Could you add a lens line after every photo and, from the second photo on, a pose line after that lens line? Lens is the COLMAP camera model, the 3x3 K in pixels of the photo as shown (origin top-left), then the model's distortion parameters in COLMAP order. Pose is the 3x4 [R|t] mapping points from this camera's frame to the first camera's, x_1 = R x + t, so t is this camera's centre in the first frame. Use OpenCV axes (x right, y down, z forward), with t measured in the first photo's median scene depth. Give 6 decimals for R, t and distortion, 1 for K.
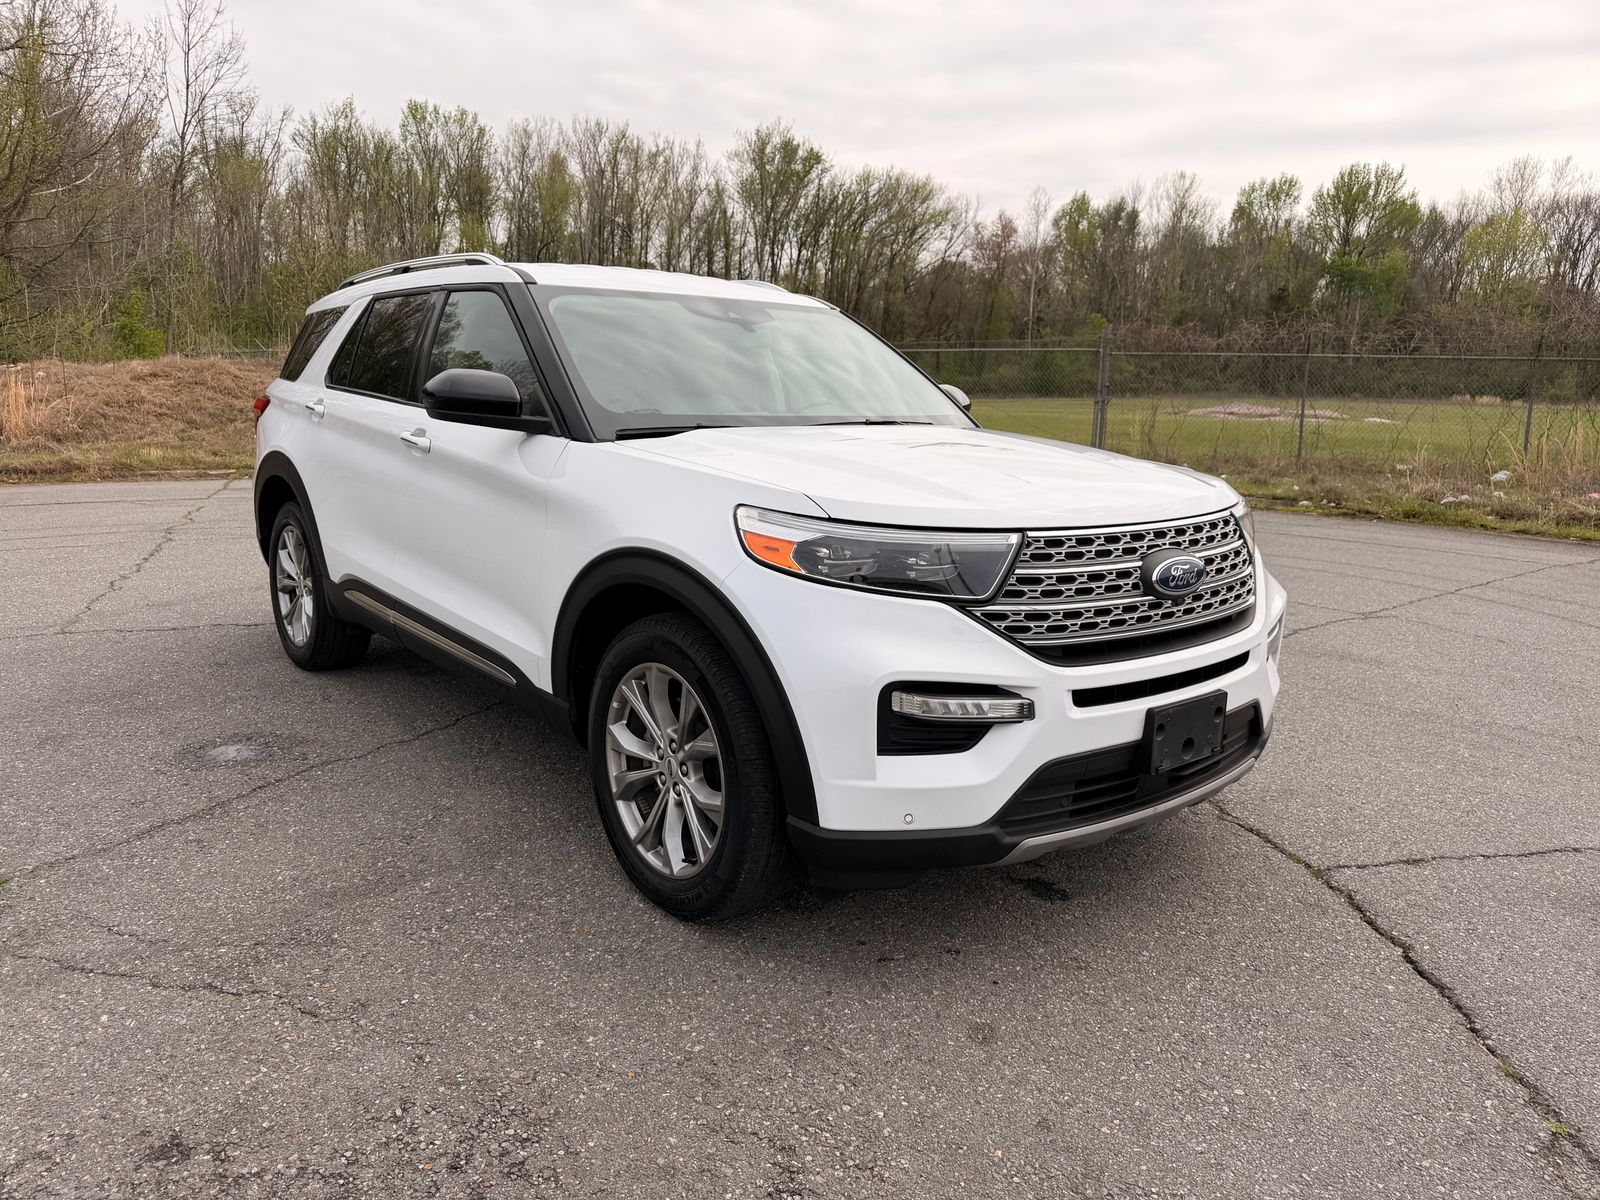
lens RADIAL K [[1145.8, 0, 807.6], [0, 1145.8, 597.2], [0, 0, 1]] dist [0.042842, -0.051825]
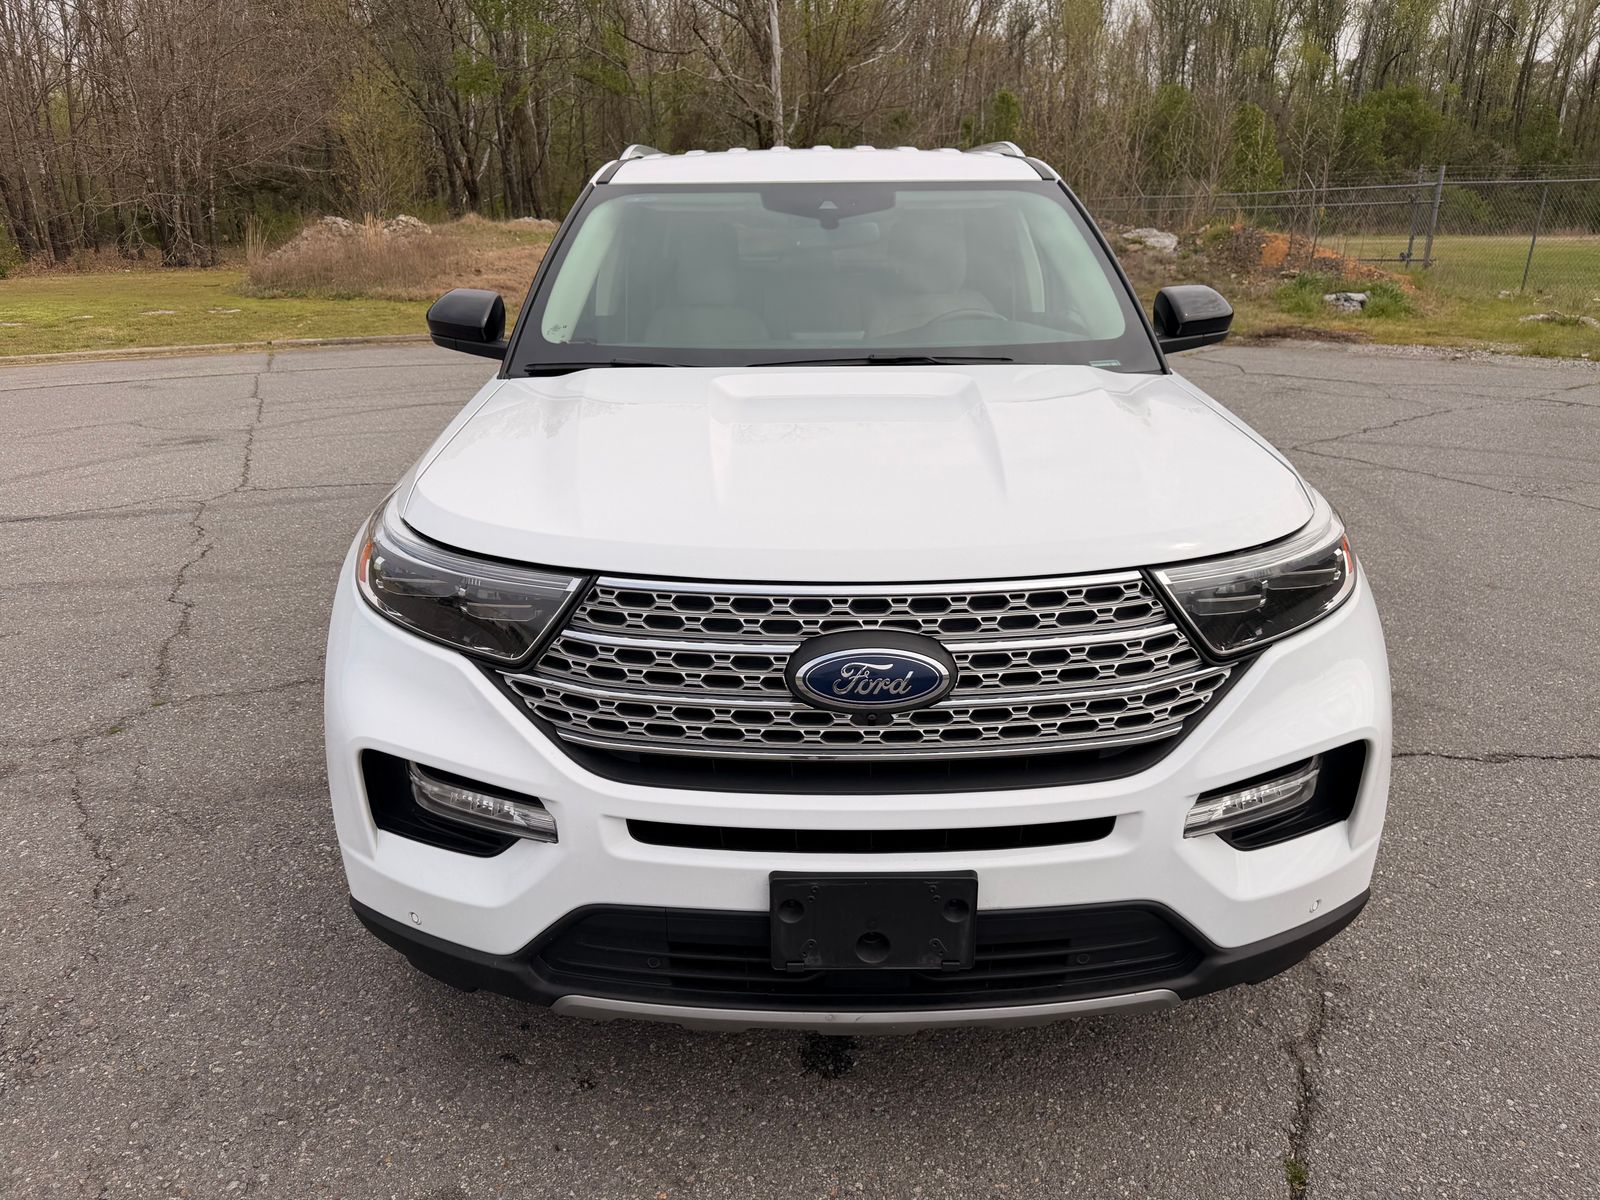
lens RADIAL K [[1145.8, 0, 800.8], [0, 1145.8, 603.6], [0, 0, 1]] dist [0.042842, -0.051825]
pose [[0.779226, 0.175158, -0.601770, 0.689253], [-0.092244, 0.981749, 0.166313, -0.163762], [0.619918, -0.074086, 0.781161, 0.535326]]
